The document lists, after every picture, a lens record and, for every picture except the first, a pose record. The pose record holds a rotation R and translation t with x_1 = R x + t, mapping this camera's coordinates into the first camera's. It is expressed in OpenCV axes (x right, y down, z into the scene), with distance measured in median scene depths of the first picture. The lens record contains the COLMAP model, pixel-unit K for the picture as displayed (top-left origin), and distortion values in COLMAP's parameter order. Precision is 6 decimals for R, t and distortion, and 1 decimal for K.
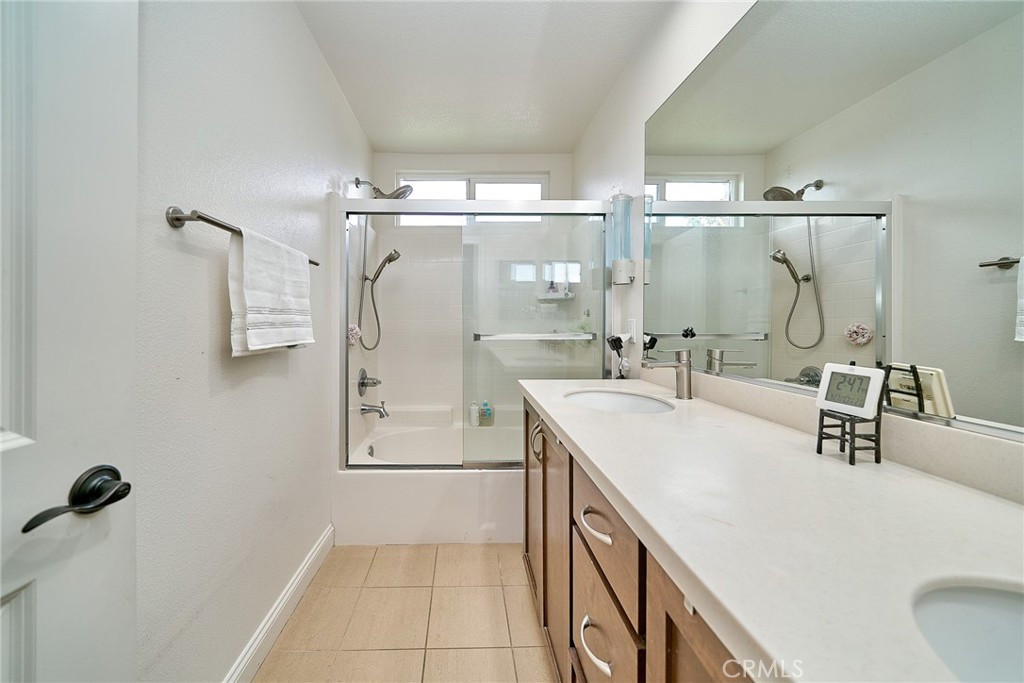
lens RADIAL K [[342.7, 0, 511.2], [0, 342.7, 318.9], [0, 0, 1]] dist [-0.001627, -0.000210]
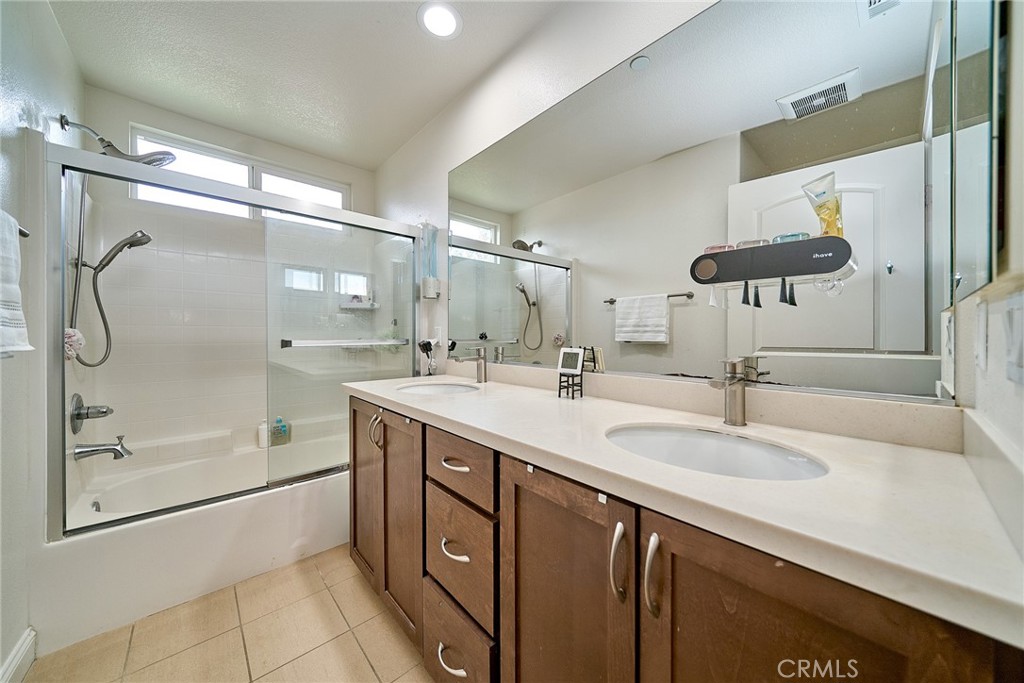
lens RADIAL K [[351.2, 0, 507.8], [0, 351.2, 340.7], [0, 0, 1]] dist [-0.000795, -0.000081]
pose [[0.759647, -0.005065, 0.650316, -0.265705], [0.003777, 0.999987, 0.003375, 0.043961], [-0.650325, -0.000107, 0.759656, -0.120527]]
